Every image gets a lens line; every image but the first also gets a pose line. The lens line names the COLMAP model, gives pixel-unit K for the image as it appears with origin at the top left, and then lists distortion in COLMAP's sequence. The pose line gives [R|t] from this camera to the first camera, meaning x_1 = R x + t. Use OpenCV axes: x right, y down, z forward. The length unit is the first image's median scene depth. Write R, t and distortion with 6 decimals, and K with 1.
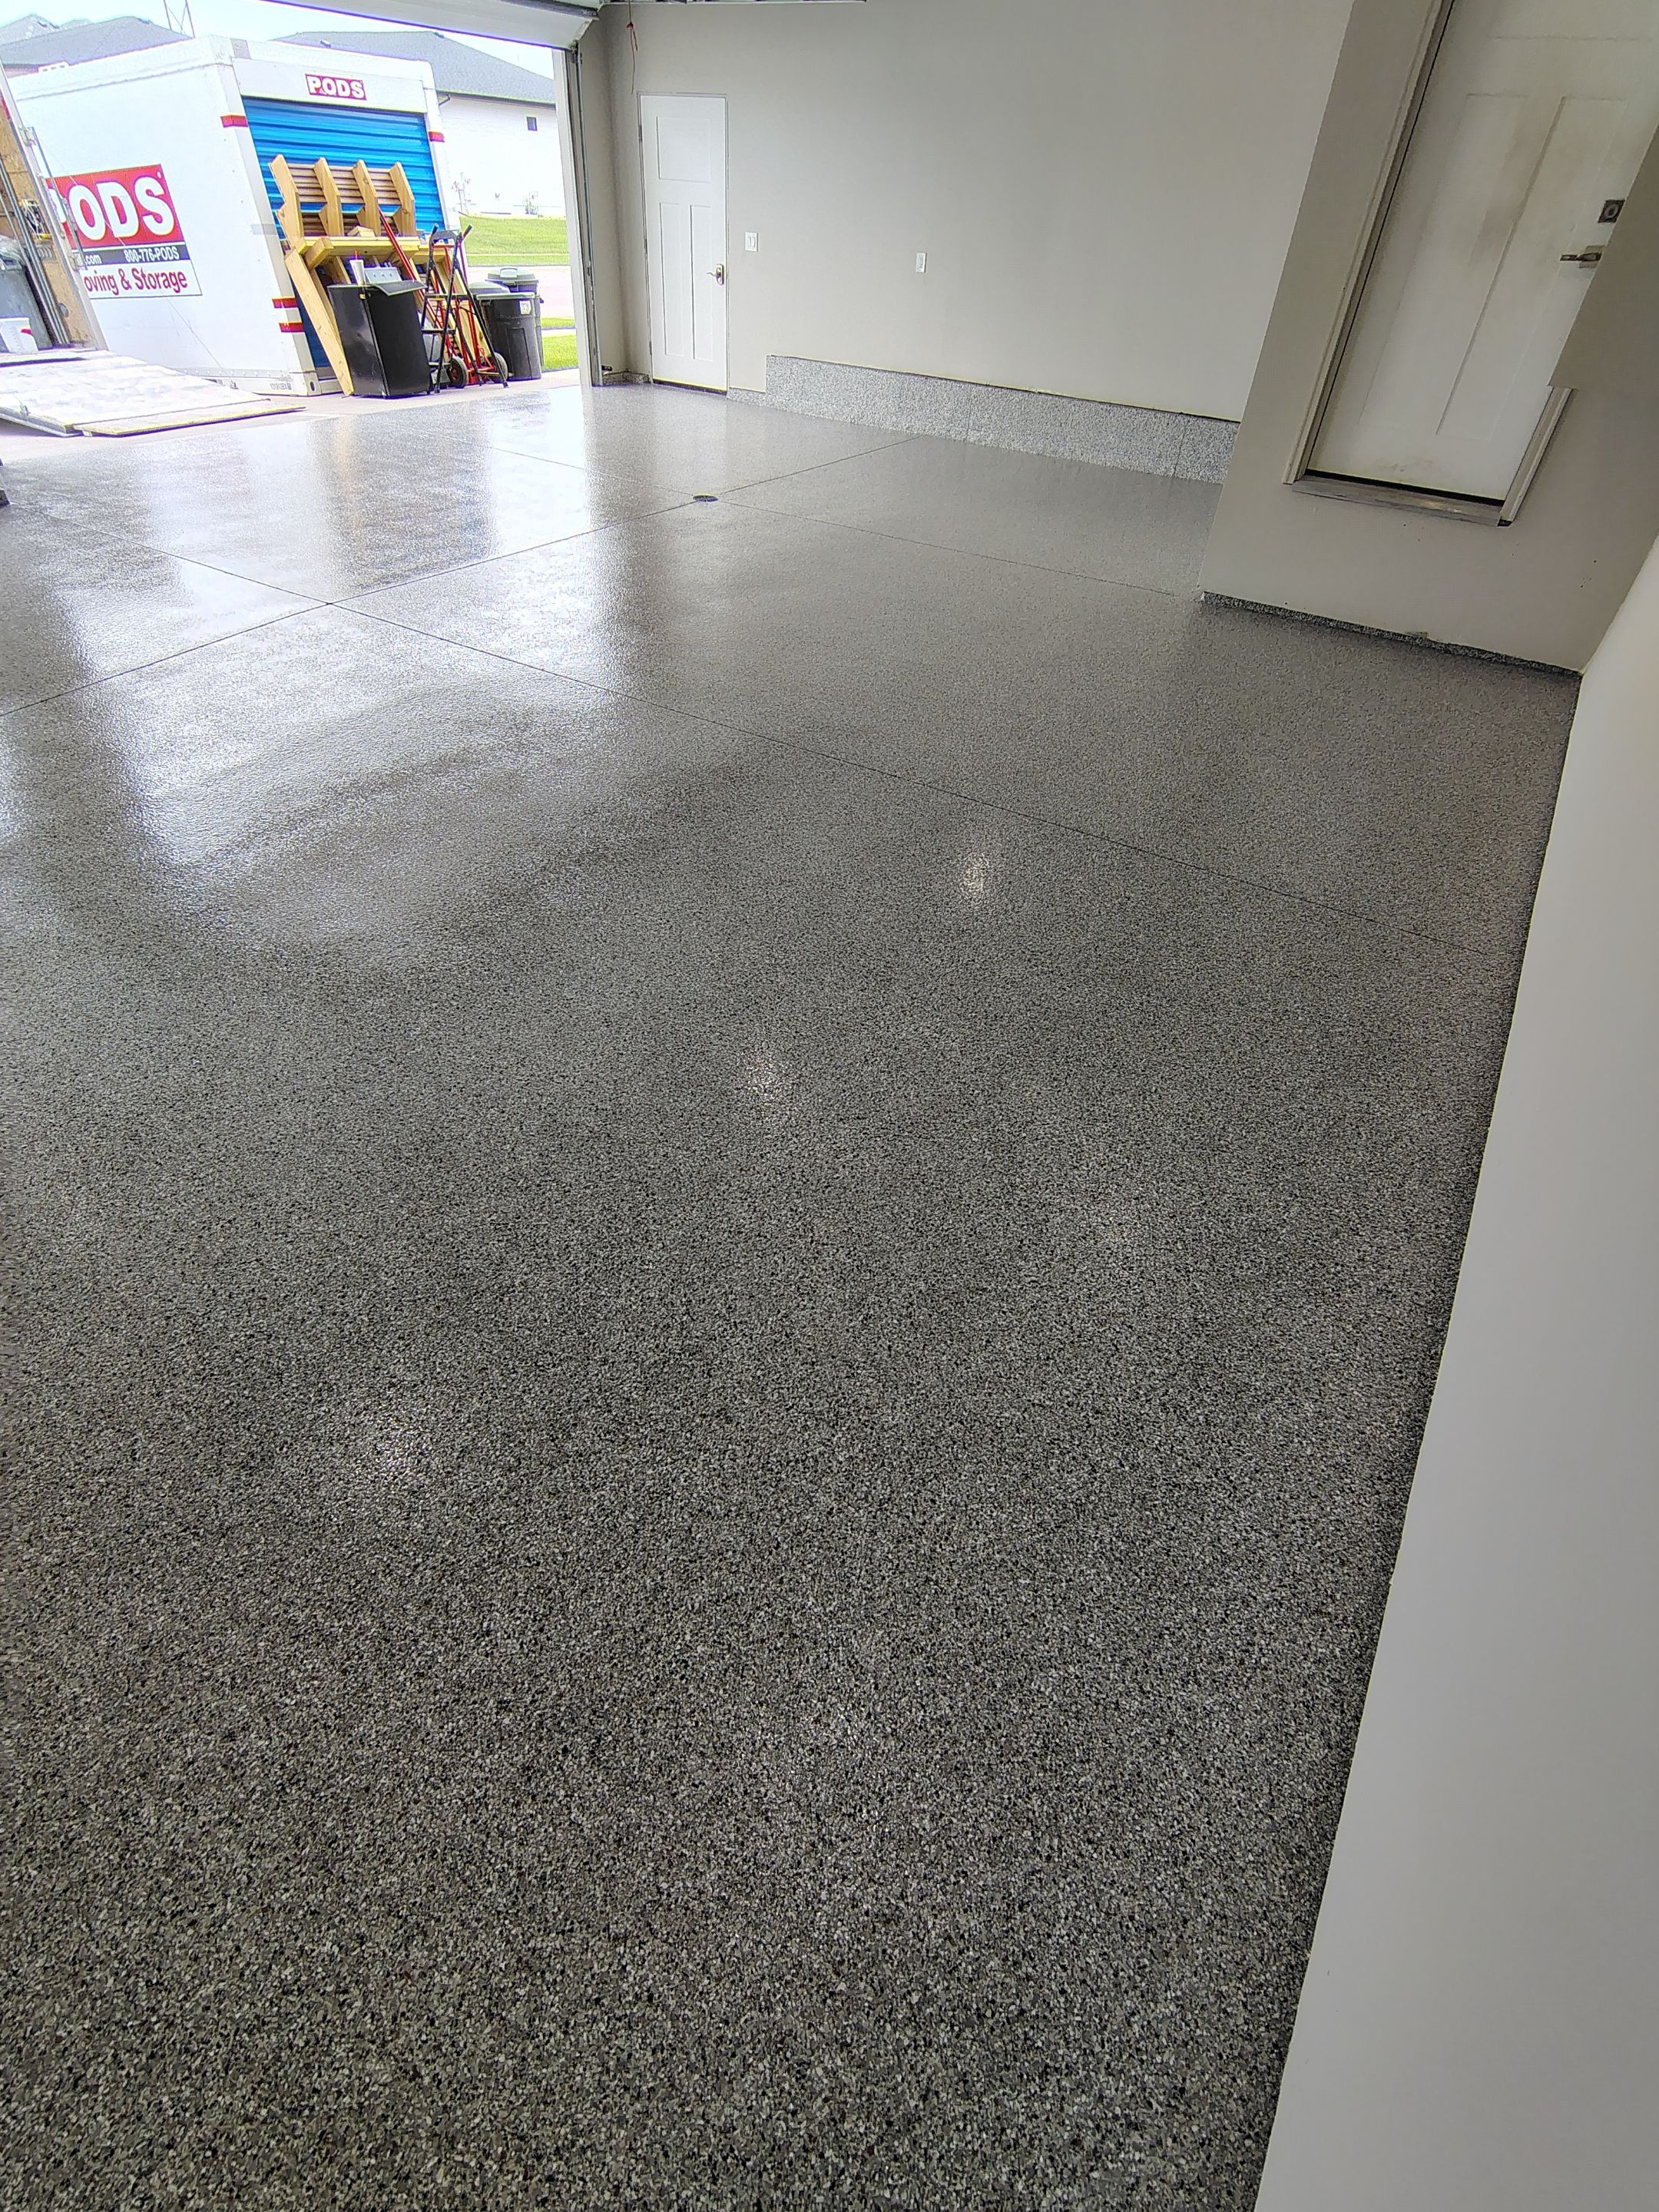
lens RADIAL K [[1041.2, 0, 804.1], [0, 1041.2, 1104.7], [0, 0, 1]] dist [-0.010979, 0.005881]
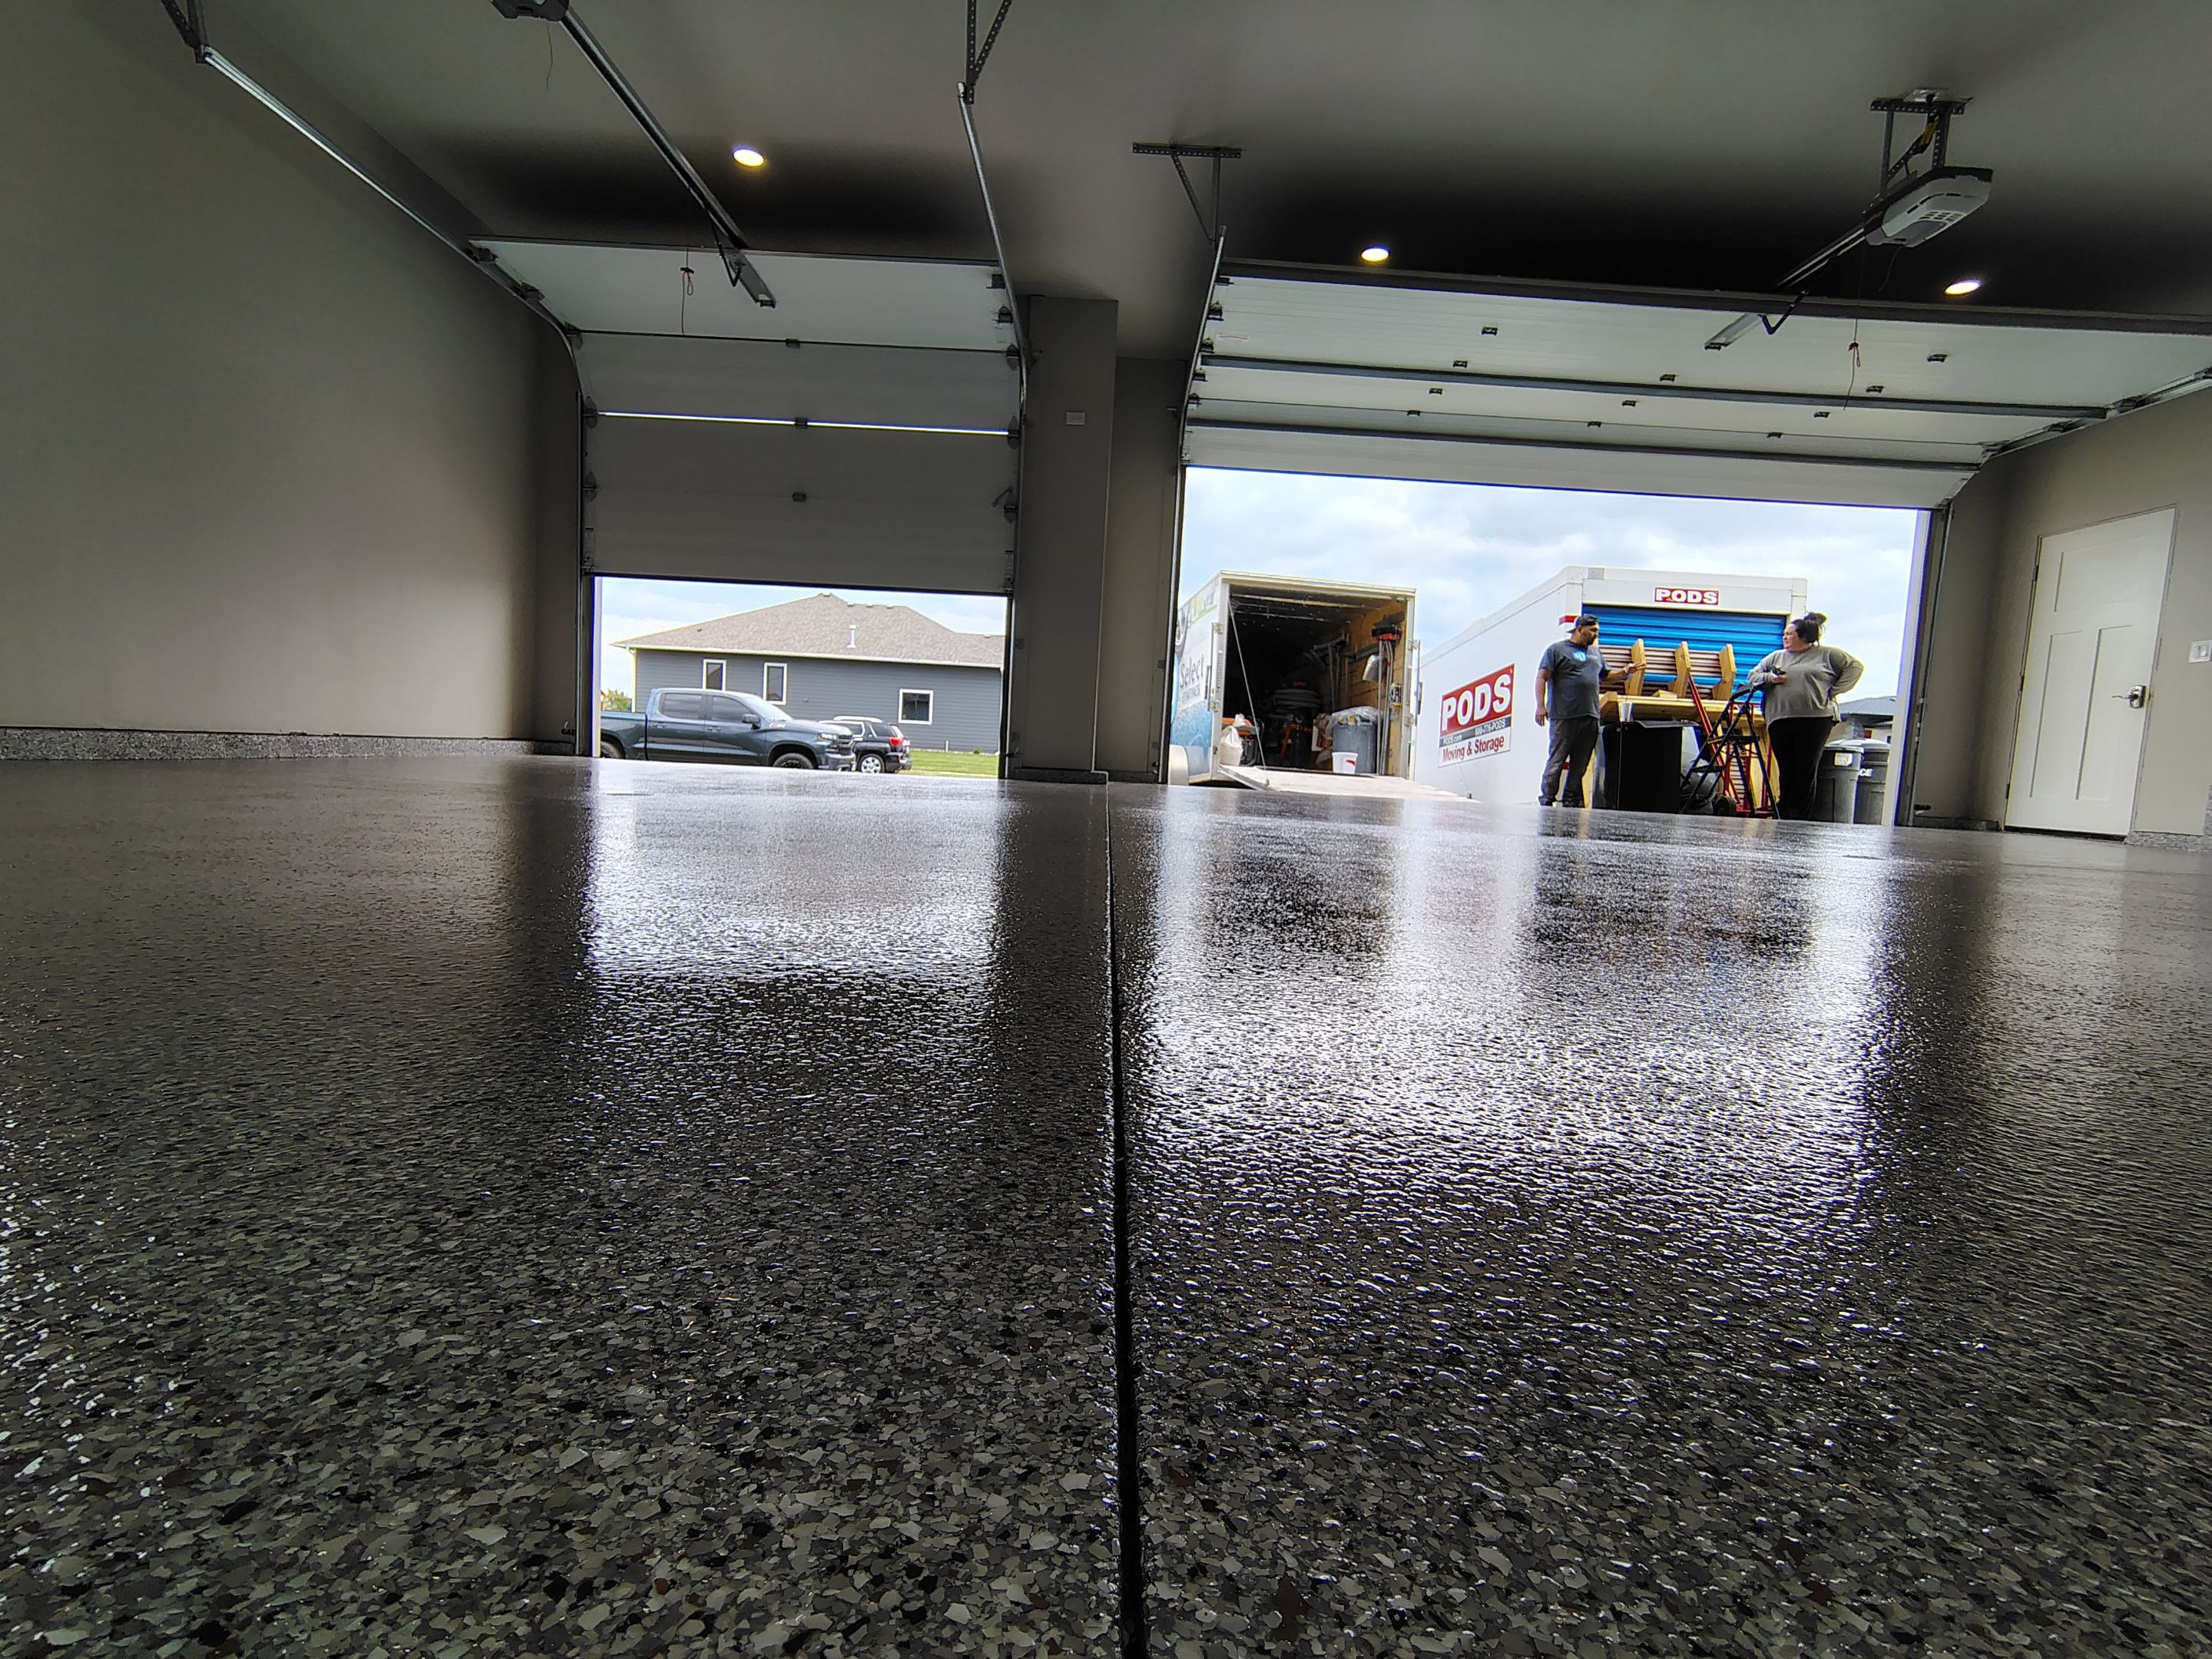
lens RADIAL K [[1041.2, 0, 1104.2], [0, 1041.2, 838.2], [0, 0, 1]] dist [-0.010979, 0.005881]
pose [[0.541560, 0.049516, -0.839202, 0.134521], [-0.581825, 0.742622, -0.331651, -0.098633], [0.606788, 0.667878, 0.430984, 0.351634]]
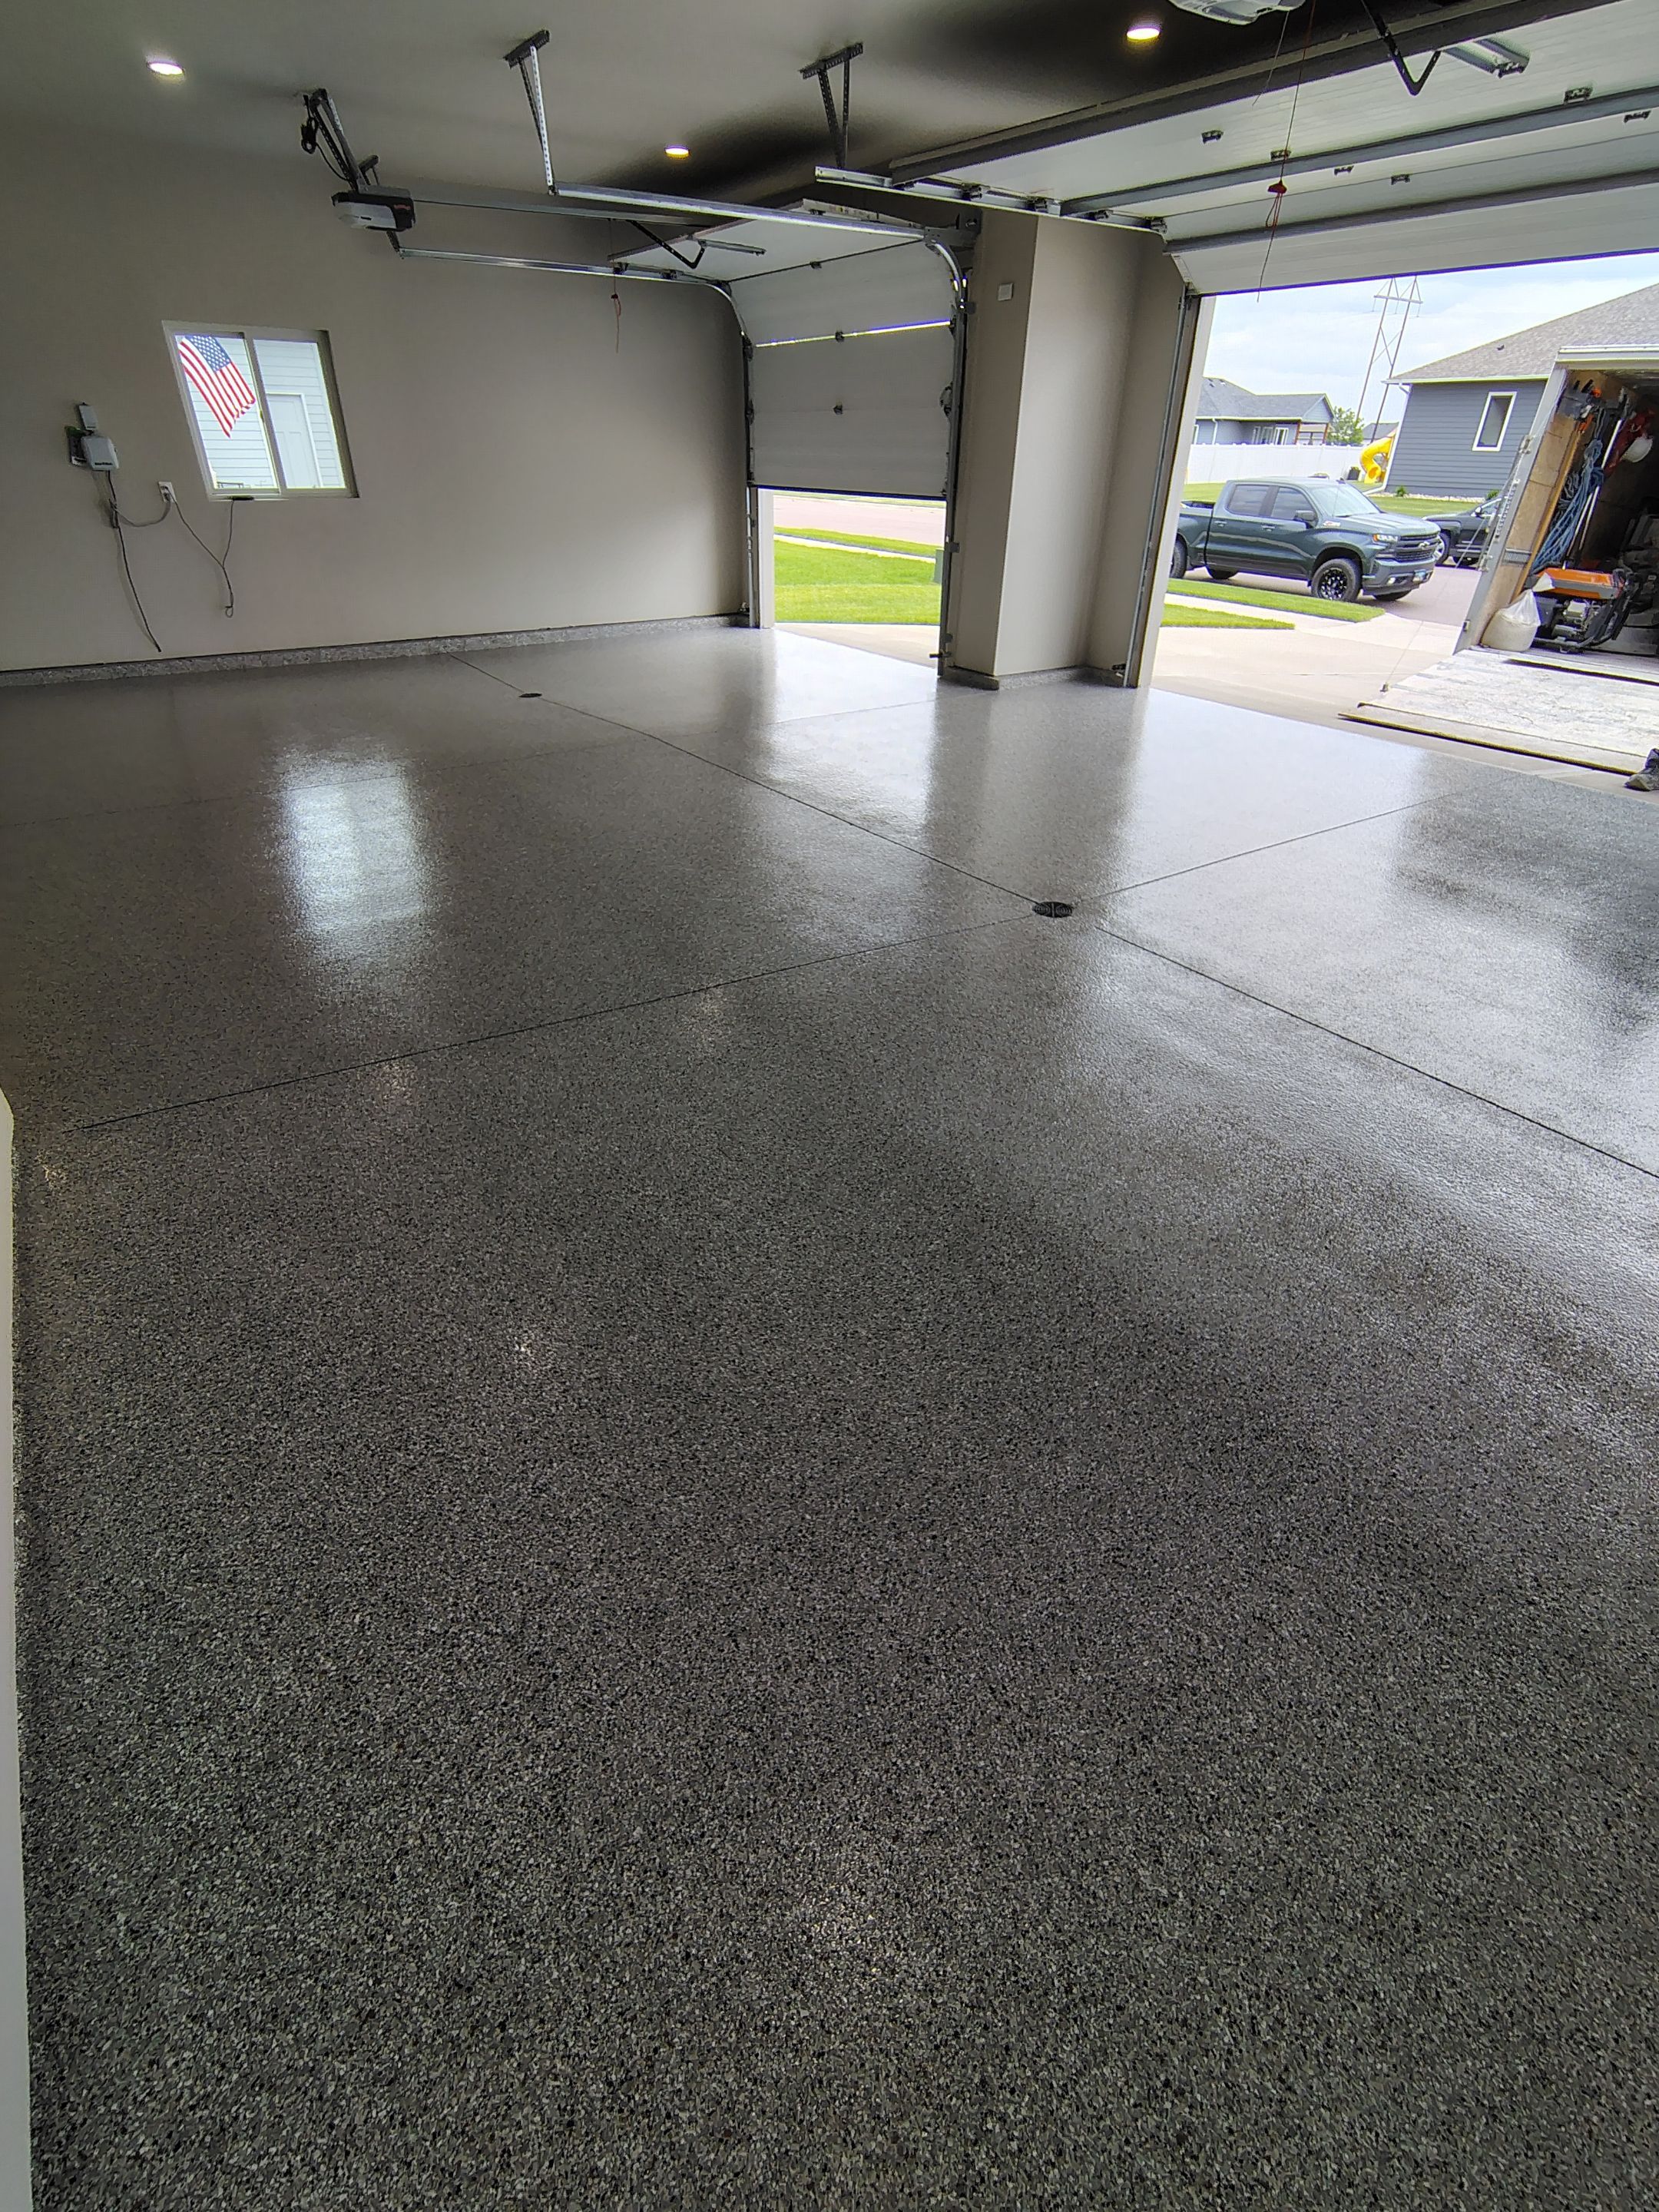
lens RADIAL K [[1041.2, 0, 810.2], [0, 1041.2, 1097.2], [0, 0, 1]] dist [-0.010979, 0.005881]
pose [[-0.396315, 0.443591, -0.803841, 0.368270], [-0.634648, 0.500312, 0.588990, -0.609161], [0.663443, 0.743582, 0.083243, 0.722955]]
